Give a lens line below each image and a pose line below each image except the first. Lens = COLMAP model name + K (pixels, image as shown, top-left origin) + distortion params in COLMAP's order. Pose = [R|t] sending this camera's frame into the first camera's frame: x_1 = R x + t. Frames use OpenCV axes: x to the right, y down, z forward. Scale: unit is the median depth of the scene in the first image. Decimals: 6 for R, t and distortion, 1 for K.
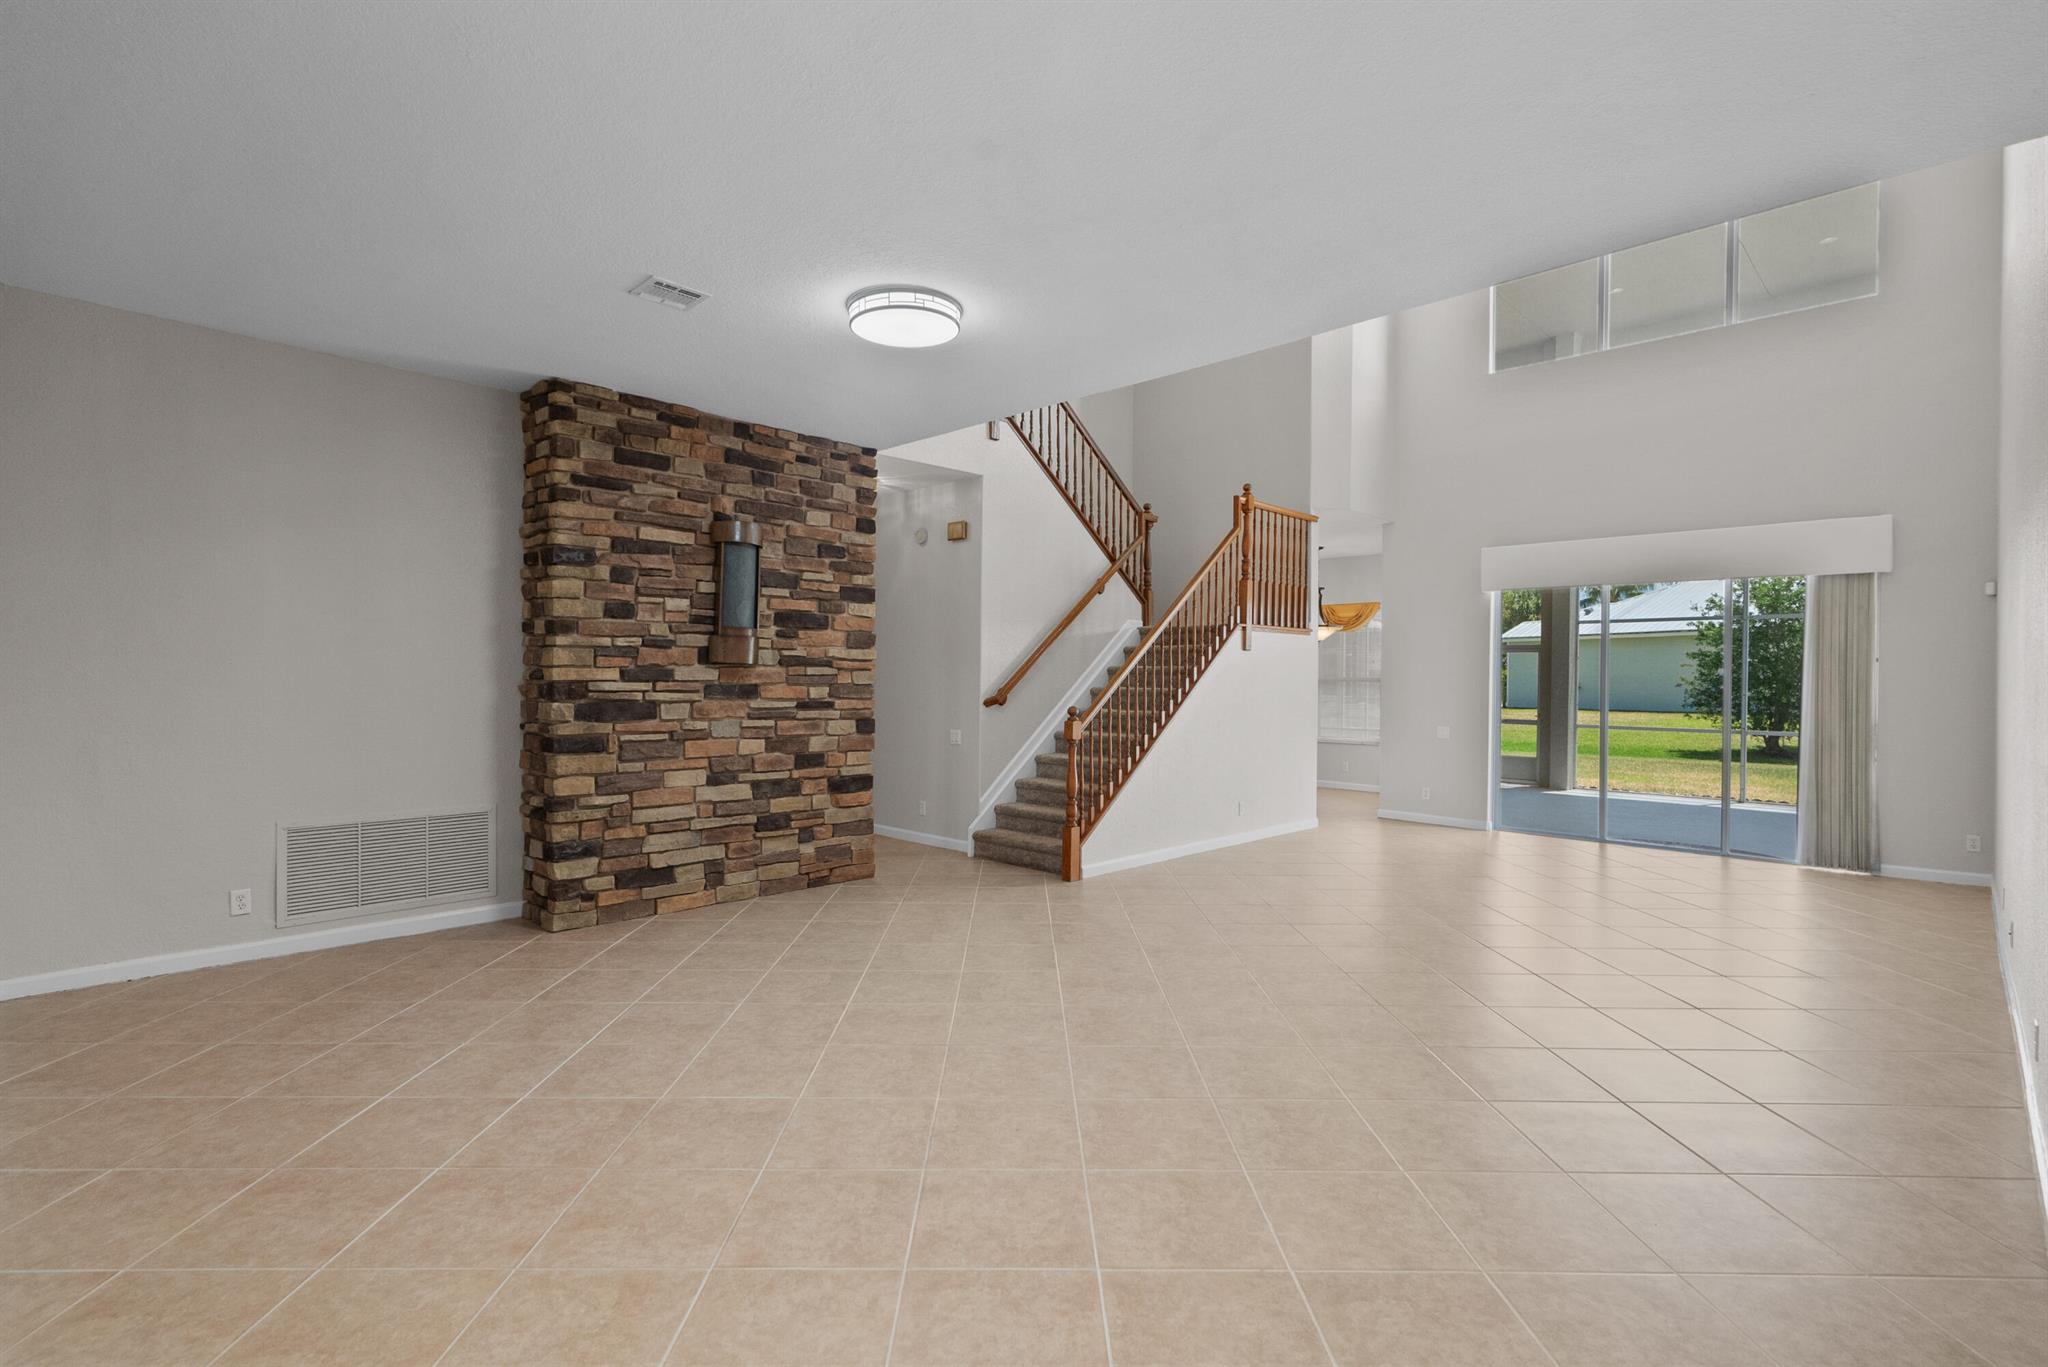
lens RADIAL K [[953.7, 0, 1024.0], [0, 953.7, 683.5], [0, 0, 1]] dist [-0.001701, -0.000023]
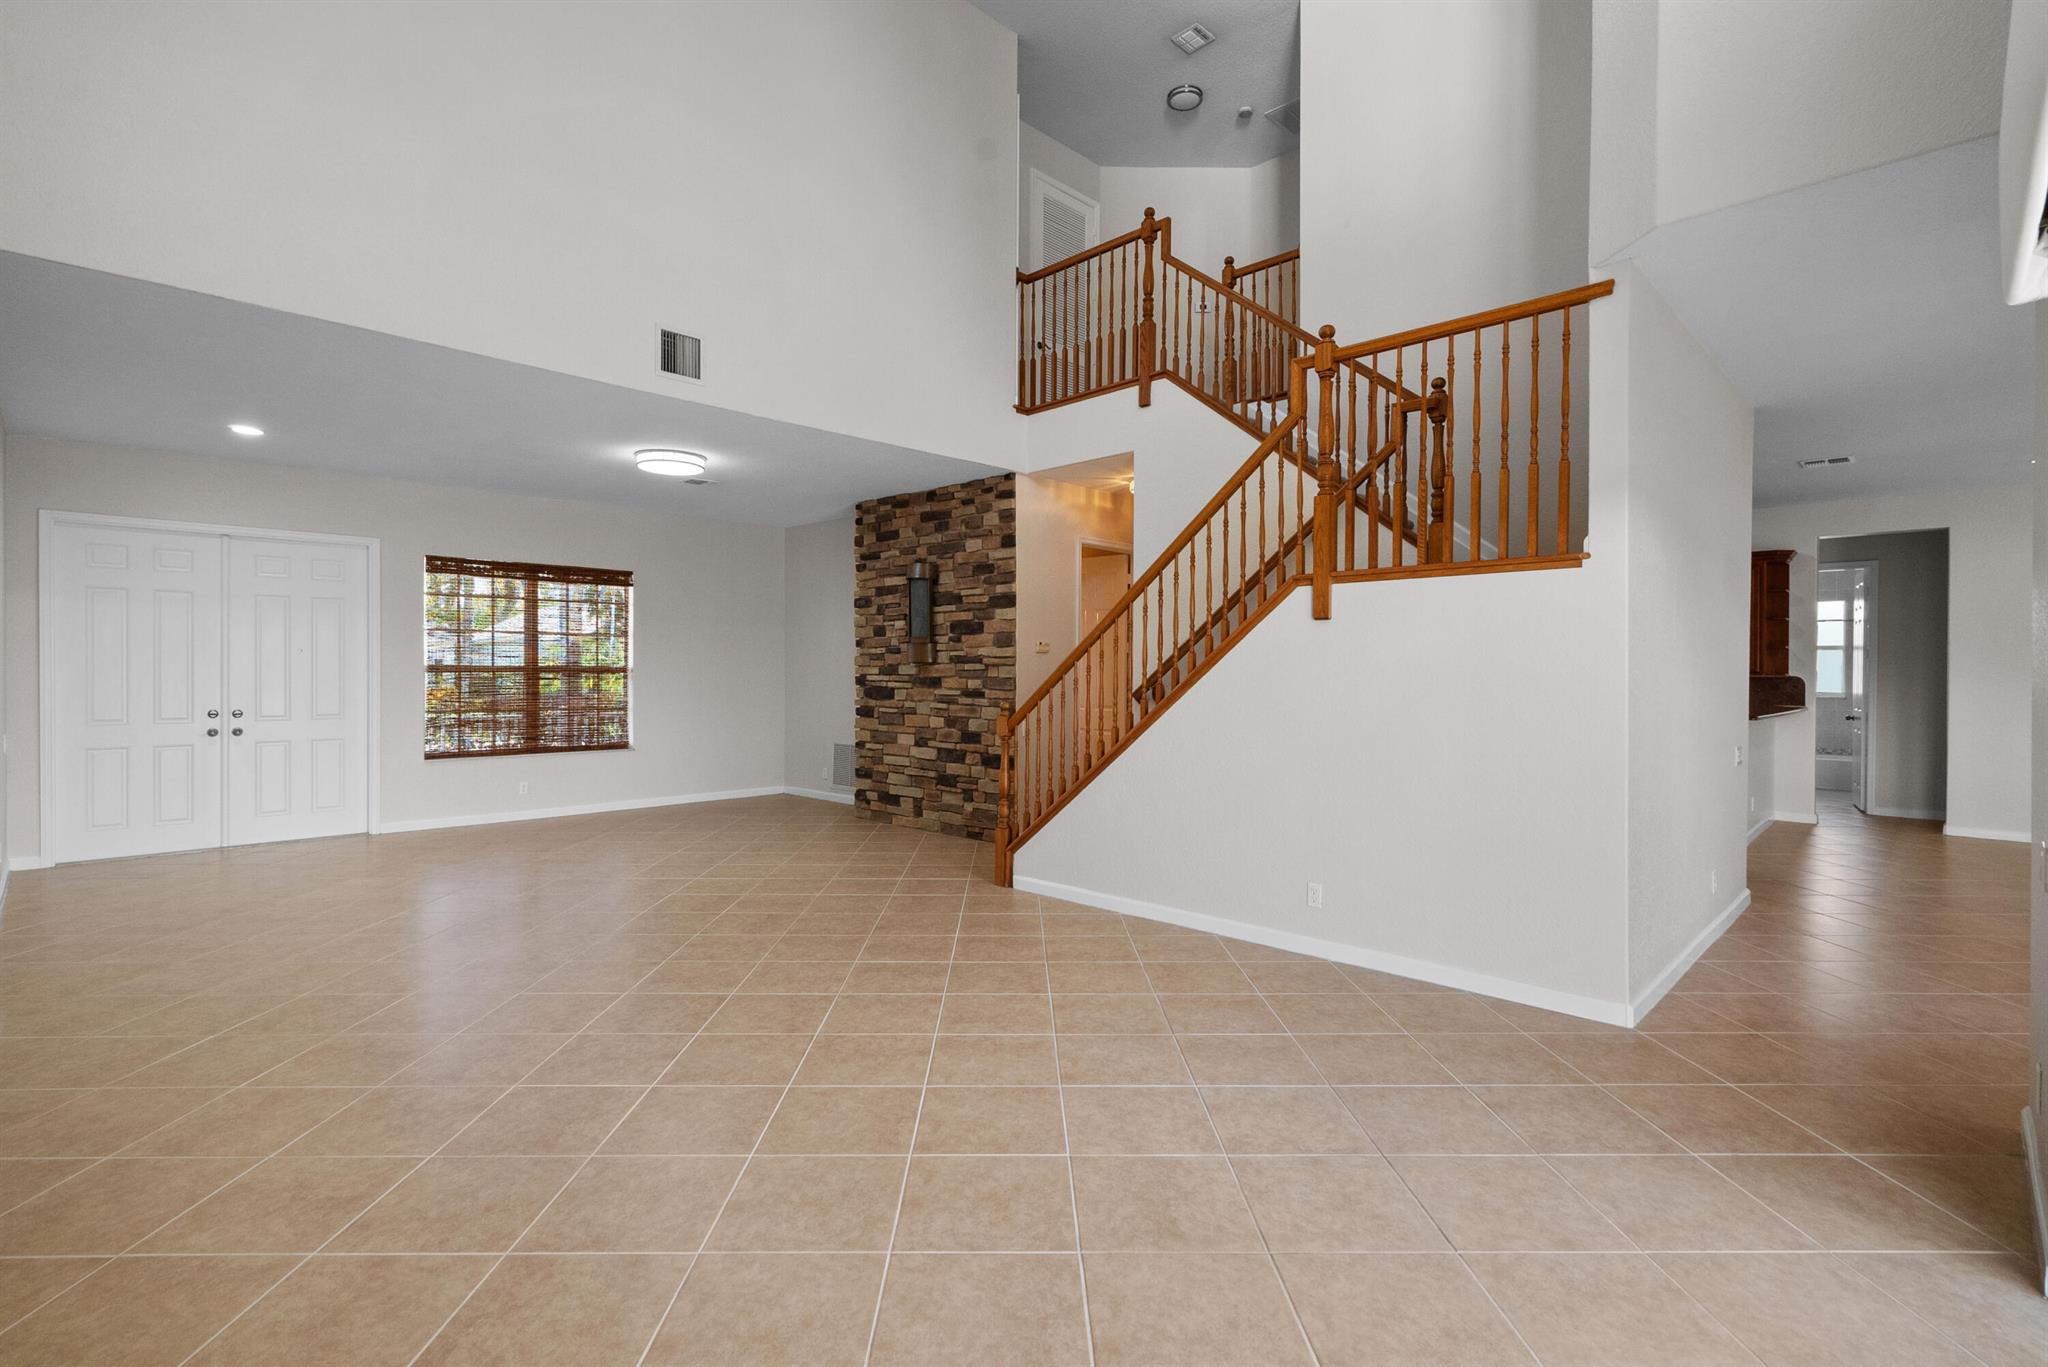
lens RADIAL K [[953.7, 0, 1024.0], [0, 953.7, 683.5], [0, 0, 1]] dist [-0.001701, -0.000023]
pose [[0.006448, 0.002327, -0.999977, 1.058015], [-0.010723, 0.999940, 0.002258, 0.005294], [0.999922, 0.010708, 0.006472, 1.077510]]
